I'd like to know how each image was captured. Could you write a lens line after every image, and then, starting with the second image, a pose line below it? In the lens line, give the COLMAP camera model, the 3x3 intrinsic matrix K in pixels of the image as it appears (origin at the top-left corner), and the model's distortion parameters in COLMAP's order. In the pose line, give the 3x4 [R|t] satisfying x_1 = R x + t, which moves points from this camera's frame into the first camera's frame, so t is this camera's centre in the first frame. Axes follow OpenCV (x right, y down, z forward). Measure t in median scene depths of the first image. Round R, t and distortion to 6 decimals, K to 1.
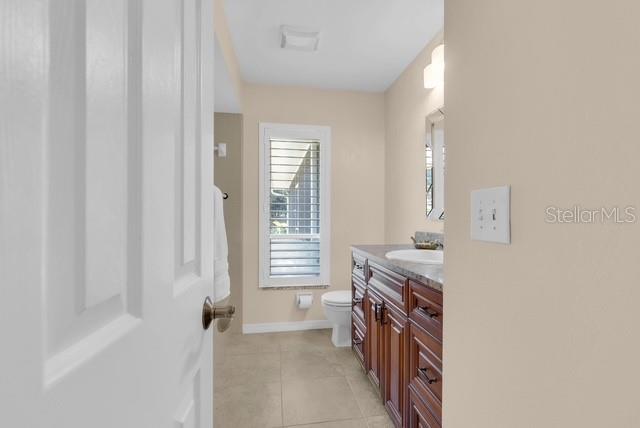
lens RADIAL K [[295.6, 0, 320.4], [0, 295.6, 215.1], [0, 0, 1]] dist [0.000430, 0.000626]
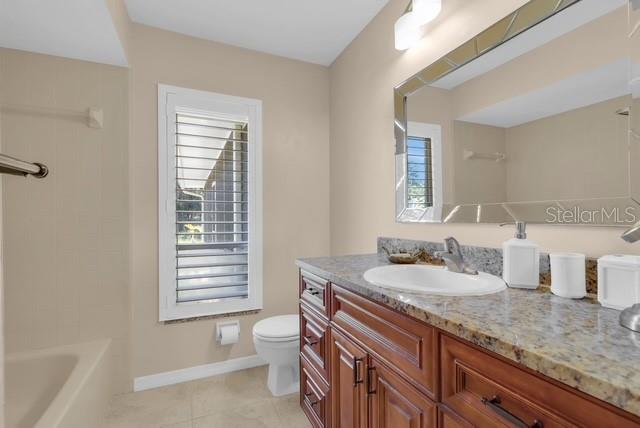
lens RADIAL K [[295.6, 0, 317.4], [0, 295.6, 223.0], [0, 0, 1]] dist [0.000430, 0.000626]
pose [[0.965998, -0.003251, 0.258528, -0.029259], [-0.001222, 0.999852, 0.017139, 0.001978], [-0.258545, -0.016872, 0.965852, 0.246830]]
